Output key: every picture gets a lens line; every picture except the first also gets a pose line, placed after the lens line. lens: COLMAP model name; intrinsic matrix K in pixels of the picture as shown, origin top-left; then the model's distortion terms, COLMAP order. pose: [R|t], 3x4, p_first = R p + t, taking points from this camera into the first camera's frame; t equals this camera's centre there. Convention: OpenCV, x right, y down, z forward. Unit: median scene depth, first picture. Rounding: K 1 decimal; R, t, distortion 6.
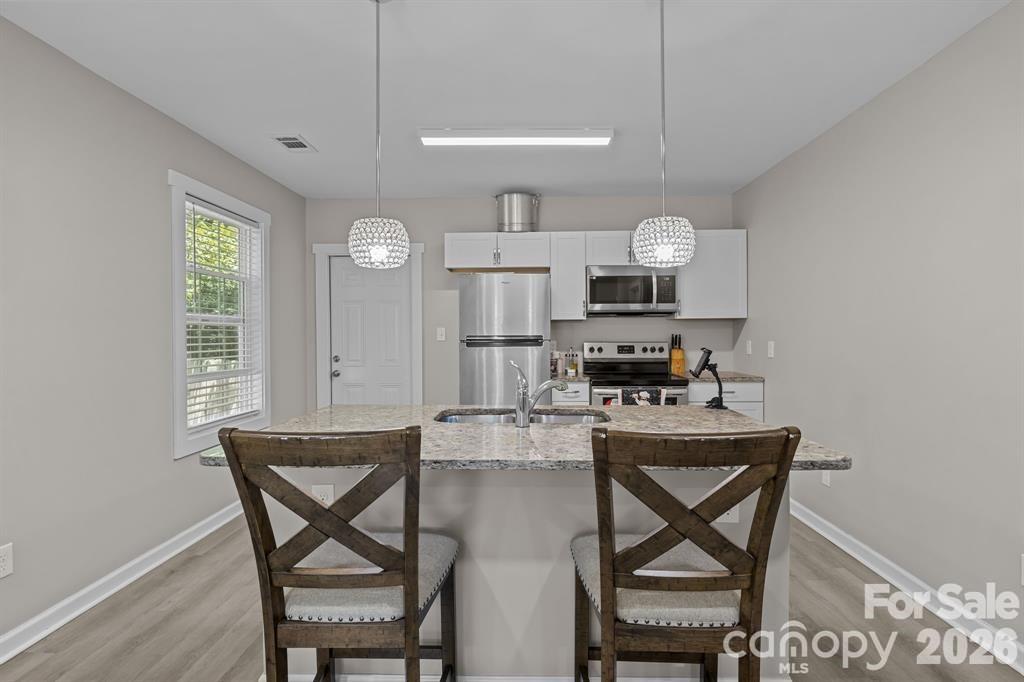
lens RADIAL K [[515.8, 0, 514.5], [0, 515.8, 333.0], [0, 0, 1]] dist [-0.015645, 0.000156]
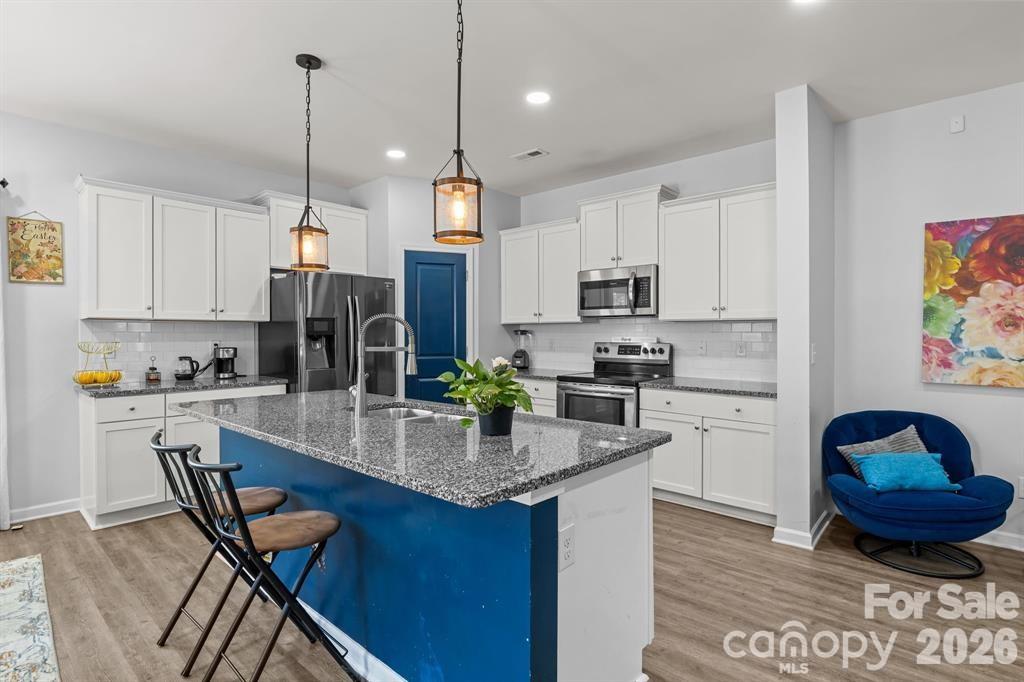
lens RADIAL K [[515.8, 0, 514.5], [0, 515.8, 333.0], [0, 0, 1]] dist [-0.015645, 0.000156]
pose [[0.751479, 0.003857, -0.659746, 0.734862], [-0.002225, 0.999992, 0.003312, -0.004867], [0.659753, -0.001021, 0.751481, 0.093202]]
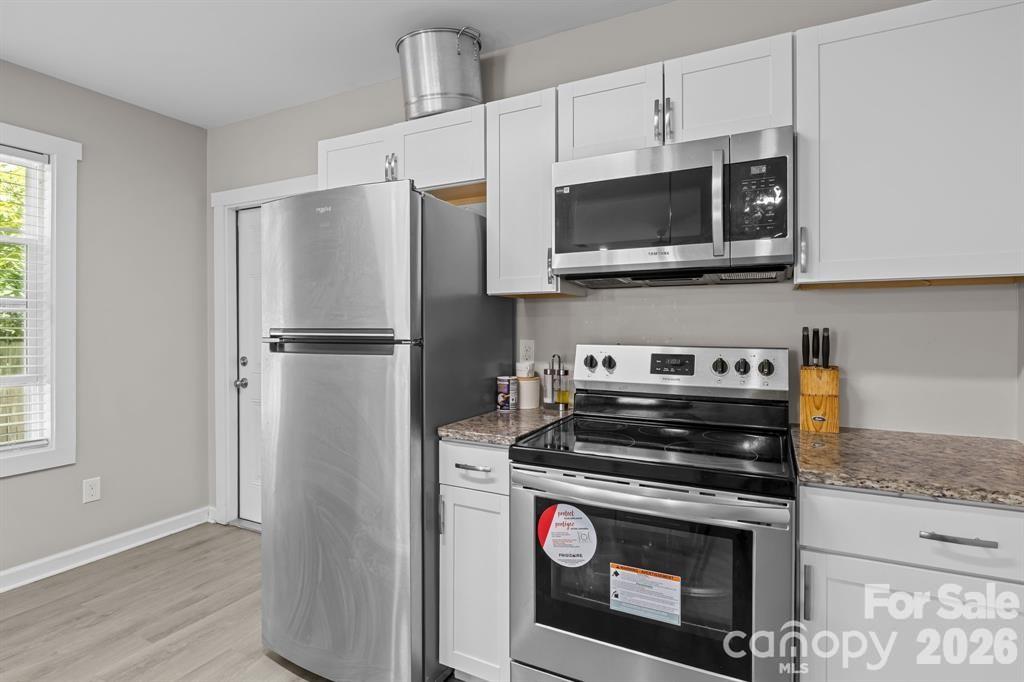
lens RADIAL K [[491.9, 0, 527.3], [0, 491.9, 352.3], [0, 0, 1]] dist [-0.015198, -0.000096]
pose [[0.906014, 0.025751, -0.422465, 0.284809], [0.001352, 0.997966, 0.063731, -0.002747], [0.423246, -0.058312, 0.904136, 0.612910]]
